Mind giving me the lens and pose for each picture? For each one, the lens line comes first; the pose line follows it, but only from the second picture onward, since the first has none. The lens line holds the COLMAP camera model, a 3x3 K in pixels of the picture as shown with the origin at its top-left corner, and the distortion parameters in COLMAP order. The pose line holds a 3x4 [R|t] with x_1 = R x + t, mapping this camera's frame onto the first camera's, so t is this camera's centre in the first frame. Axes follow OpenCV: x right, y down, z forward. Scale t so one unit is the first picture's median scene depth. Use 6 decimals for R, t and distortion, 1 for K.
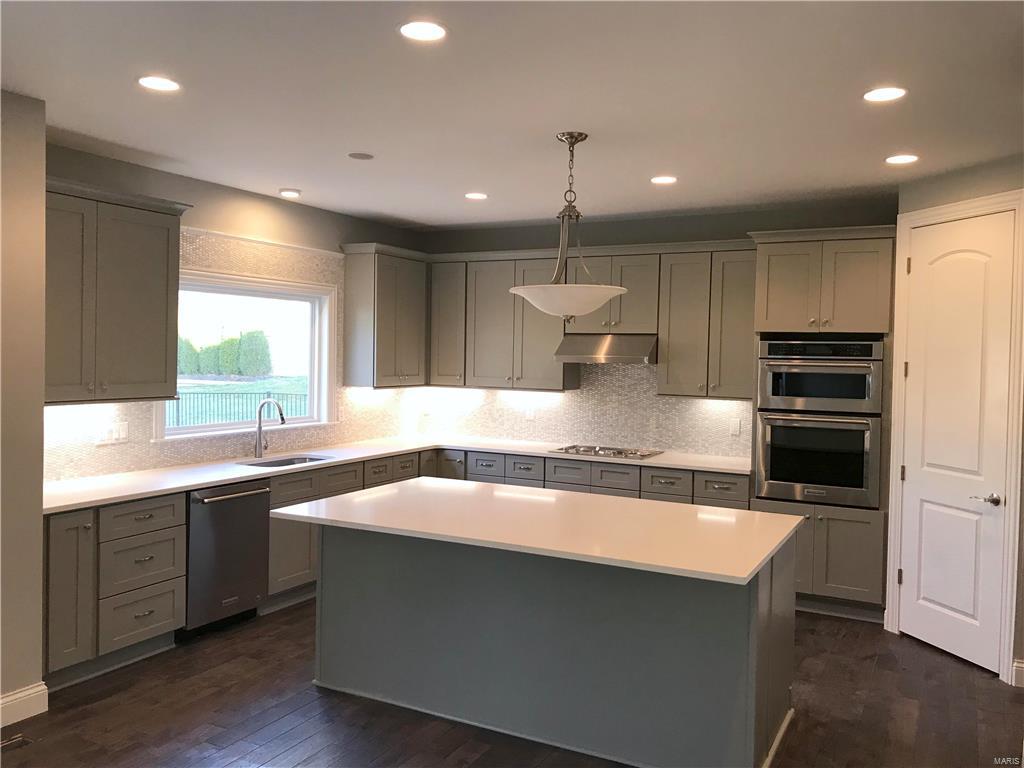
lens RADIAL K [[840.8, 0, 513.1], [0, 840.8, 371.7], [0, 0, 1]] dist [0.031997, -0.001961]
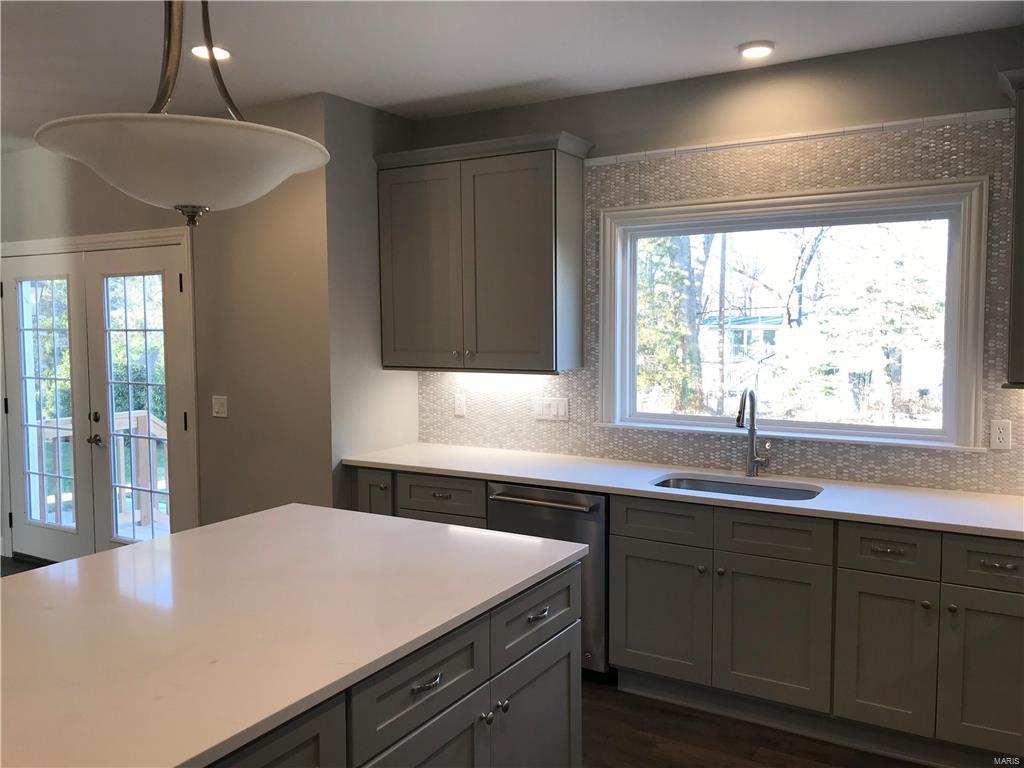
lens RADIAL K [[840.8, 0, 513.1], [0, 840.8, 371.7], [0, 0, 1]] dist [0.031997, -0.001961]
pose [[-0.049139, 0.038008, -0.998068, 0.378741], [-0.020460, 0.999028, 0.039052, -0.000449], [0.998582, 0.022339, -0.048314, 0.897675]]
